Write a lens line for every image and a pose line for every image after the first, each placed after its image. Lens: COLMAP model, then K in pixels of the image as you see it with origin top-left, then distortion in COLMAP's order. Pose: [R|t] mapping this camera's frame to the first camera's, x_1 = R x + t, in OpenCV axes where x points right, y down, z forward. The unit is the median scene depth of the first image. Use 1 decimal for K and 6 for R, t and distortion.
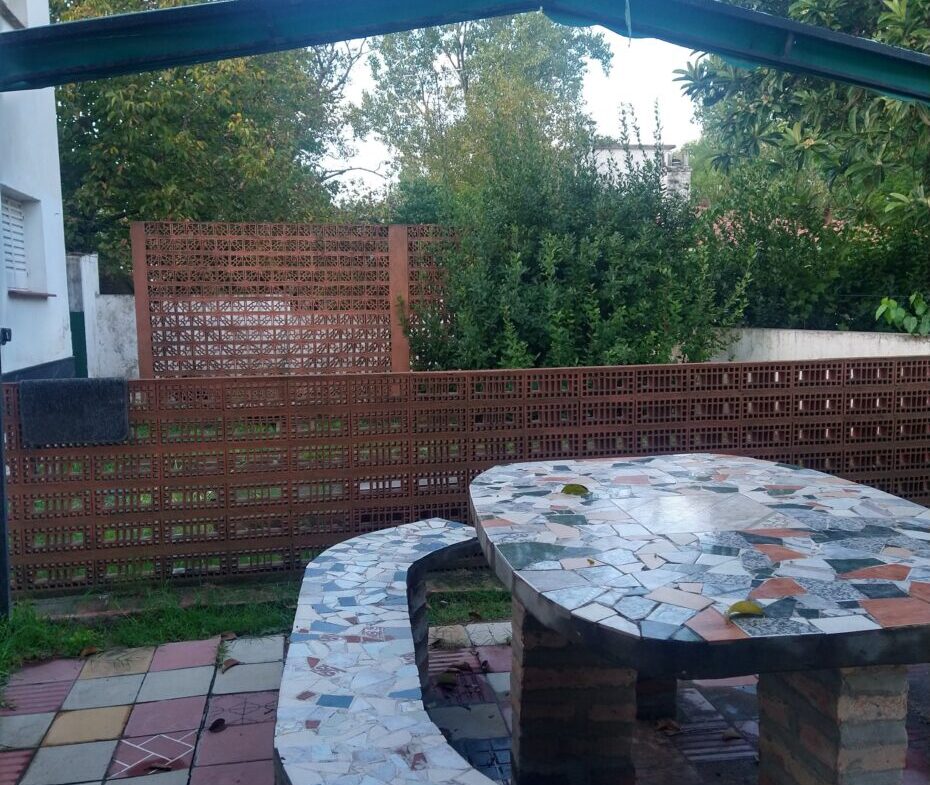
lens RADIAL K [[904.3, 0, 462.3], [0, 904.3, 392.5], [0, 0, 1]] dist [0.045569, 0.000000]
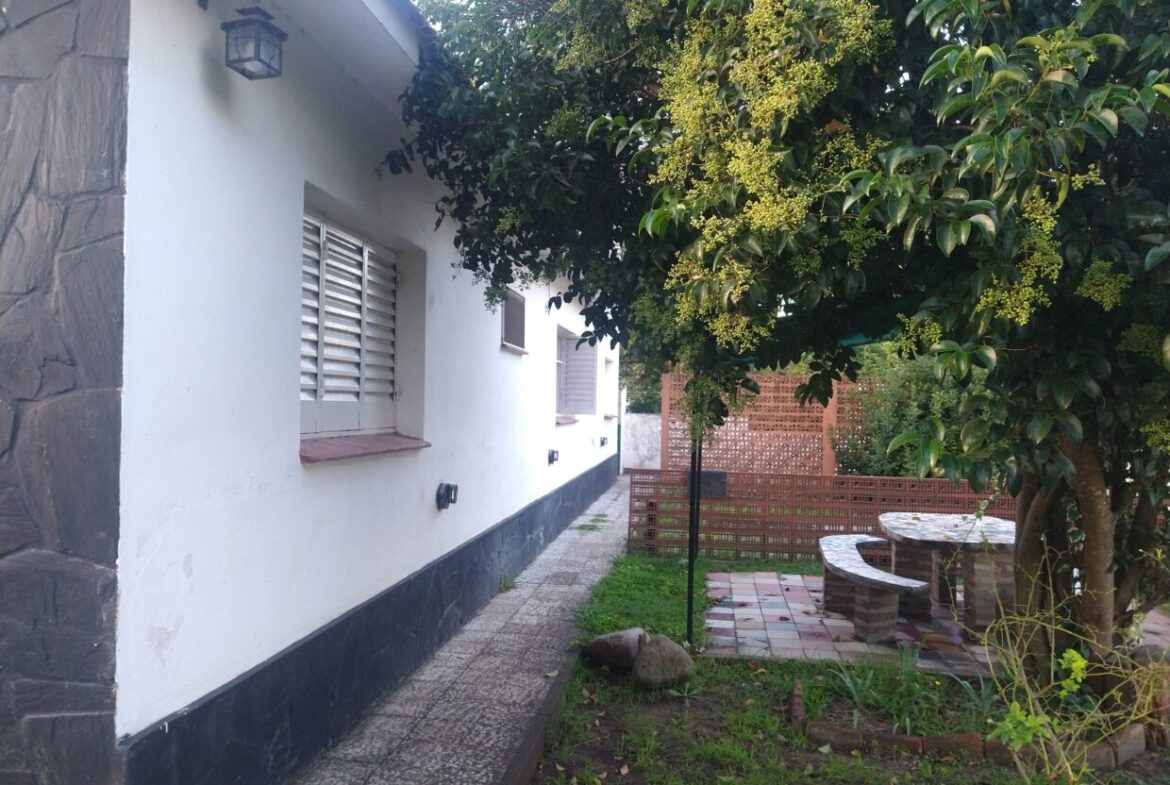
lens RADIAL K [[853.2, 0, 560.3], [0, 853.2, 390.7], [0, 0, 1]] dist [0.016350, -0.052038]
pose [[0.938903, 0.030214, -0.342852, -0.006443], [-0.068563, 0.992593, -0.100290, 0.011776], [0.337283, 0.117669, 0.934021, -0.500434]]
